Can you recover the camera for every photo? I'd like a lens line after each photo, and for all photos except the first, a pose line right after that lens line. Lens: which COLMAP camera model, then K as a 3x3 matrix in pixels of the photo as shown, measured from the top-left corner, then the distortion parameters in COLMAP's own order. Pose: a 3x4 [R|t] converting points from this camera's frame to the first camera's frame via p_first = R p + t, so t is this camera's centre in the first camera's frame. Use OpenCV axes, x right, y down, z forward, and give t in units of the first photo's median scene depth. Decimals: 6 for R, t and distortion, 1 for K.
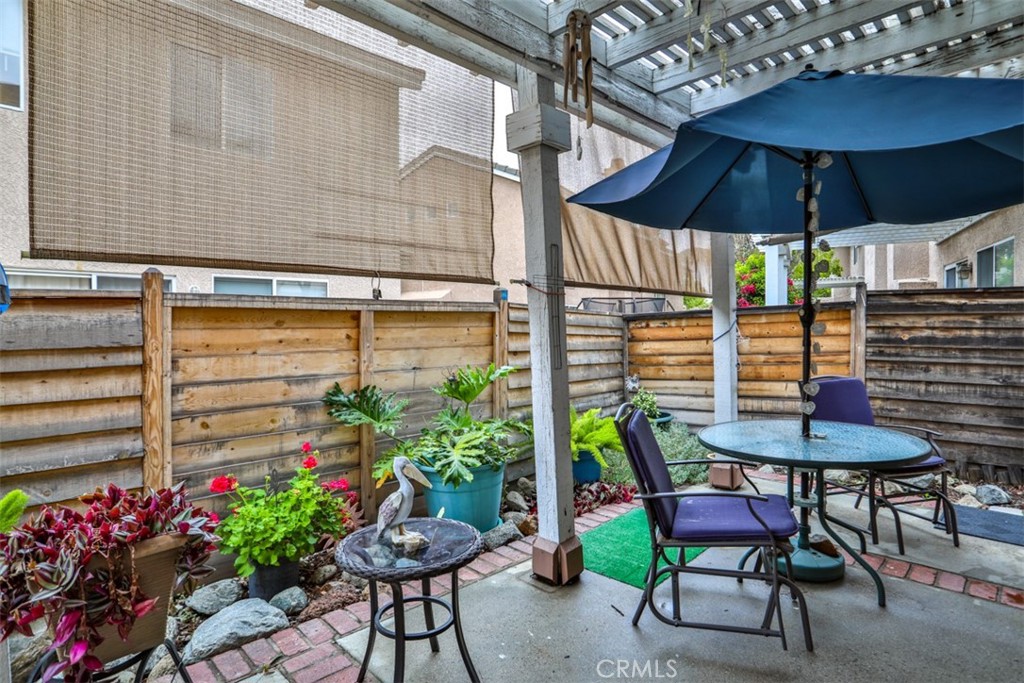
lens RADIAL K [[525.4, 0, 517.8], [0, 525.4, 332.3], [0, 0, 1]] dist [-0.075263, 0.032938]
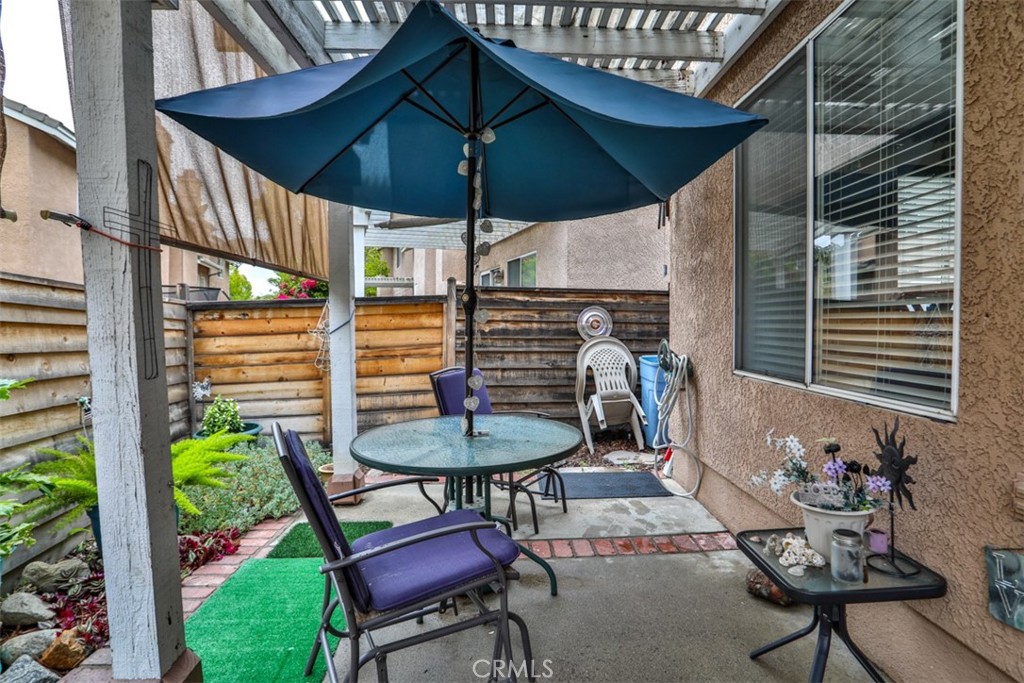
lens RADIAL K [[525.4, 0, 517.8], [0, 525.4, 332.3], [0, 0, 1]] dist [-0.075263, 0.032938]
pose [[0.676235, -0.006169, 0.736660, -0.034768], [0.002423, 0.999978, 0.006149, 0.009121], [-0.736682, -0.002373, 0.676235, 0.178431]]
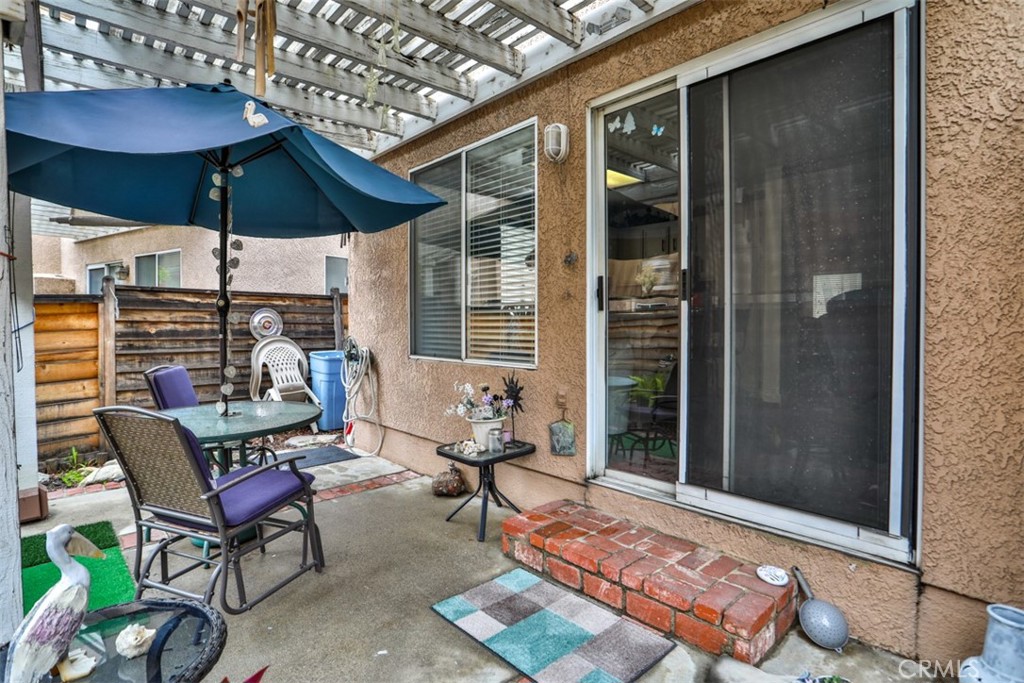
lens RADIAL K [[525.4, 0, 517.8], [0, 525.4, 332.3], [0, 0, 1]] dist [-0.075263, 0.032938]
pose [[0.036862, -0.011491, 0.999254, -0.292151], [0.013586, 0.999847, 0.010996, 0.011535], [-0.999228, 0.013170, 0.037013, 0.188676]]
